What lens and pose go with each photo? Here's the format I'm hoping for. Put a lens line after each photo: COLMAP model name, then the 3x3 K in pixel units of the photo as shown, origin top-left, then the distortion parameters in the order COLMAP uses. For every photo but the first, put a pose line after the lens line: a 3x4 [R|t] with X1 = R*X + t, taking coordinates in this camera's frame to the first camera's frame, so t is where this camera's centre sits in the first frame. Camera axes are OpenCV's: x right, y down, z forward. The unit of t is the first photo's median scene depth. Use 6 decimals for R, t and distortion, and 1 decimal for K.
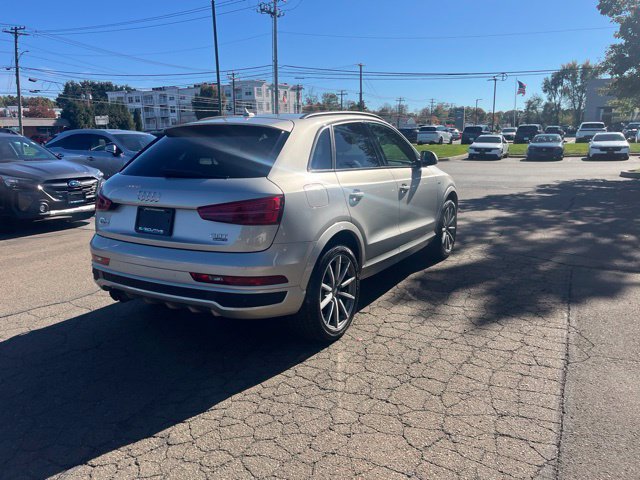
lens RADIAL K [[482.7, 0, 316.8], [0, 482.7, 233.3], [0, 0, 1]] dist [0.077464, -0.098971]
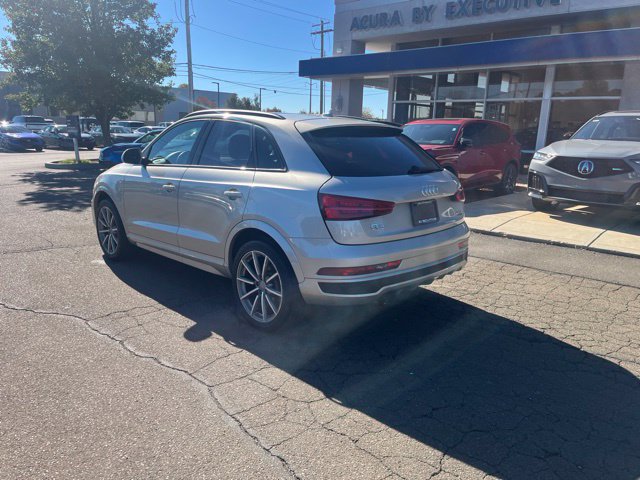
lens RADIAL K [[482.7, 0, 318.4], [0, 482.7, 240.6], [0, 0, 1]] dist [0.077464, -0.098971]
pose [[0.239893, -0.190829, 0.951859, -0.124359], [0.161159, 0.974713, 0.154795, -0.014823], [-0.957329, 0.116267, 0.264581, 0.079409]]
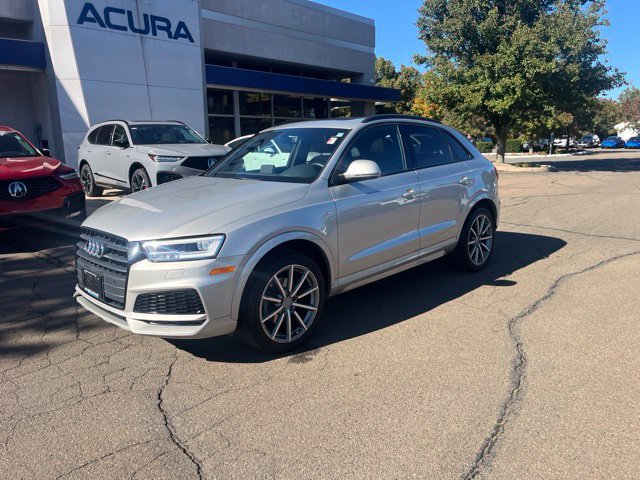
lens RADIAL K [[482.7, 0, 319.0], [0, 482.7, 241.9], [0, 0, 1]] dist [0.077464, -0.098971]
pose [[-0.970539, -0.008593, 0.240791, -0.026877], [0.086009, 0.921167, 0.379545, -0.048755], [-0.225070, 0.389074, -0.893289, 0.250208]]
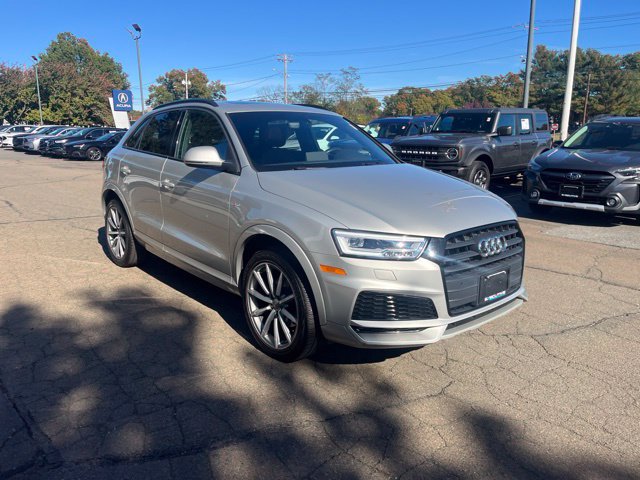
lens RADIAL K [[482.7, 0, 319.6], [0, 482.7, 234.1], [0, 0, 1]] dist [0.077464, -0.098971]
pose [[-0.305225, 0.217217, -0.927175, 0.109891], [-0.188678, 0.940540, 0.282461, -0.036259], [0.933401, 0.261152, -0.246093, 0.175715]]
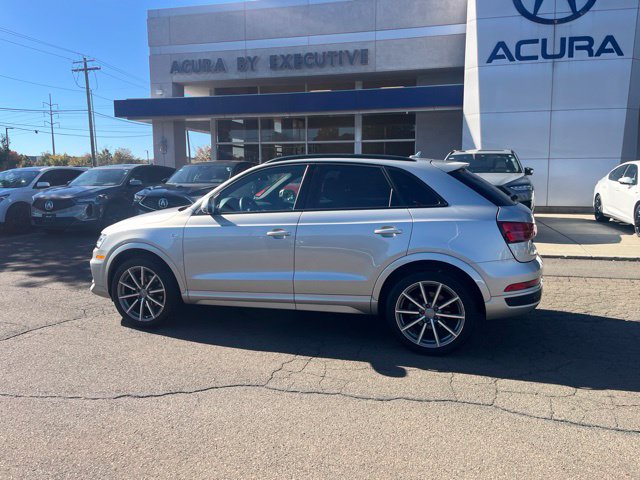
lens RADIAL K [[482.7, 0, 316.9], [0, 482.7, 237.1], [0, 0, 1]] dist [0.077464, -0.098971]
pose [[-0.238850, -0.107983, 0.965034, -0.129755], [0.203206, 0.966237, 0.158412, -0.029993], [-0.949557, 0.233937, -0.208842, 0.157182]]
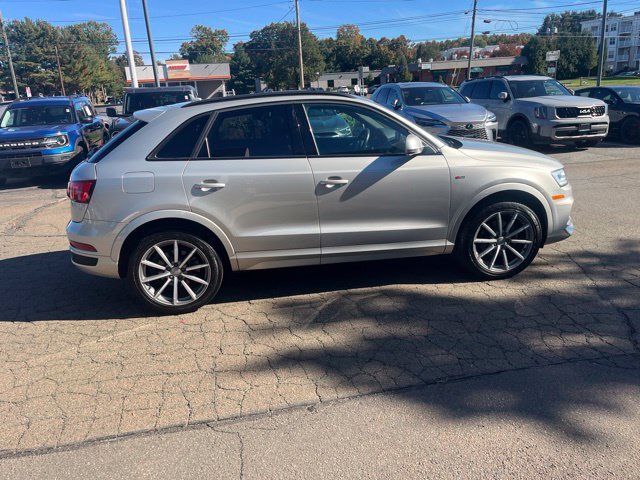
lens RADIAL K [[482.7, 0, 319.3], [0, 482.7, 237.8], [0, 0, 1]] dist [0.077464, -0.098971]
pose [[0.638183, 0.211598, -0.740236, 0.095724], [-0.111995, 0.976777, 0.182660, -0.017603], [0.761696, -0.033668, 0.647060, 0.049877]]
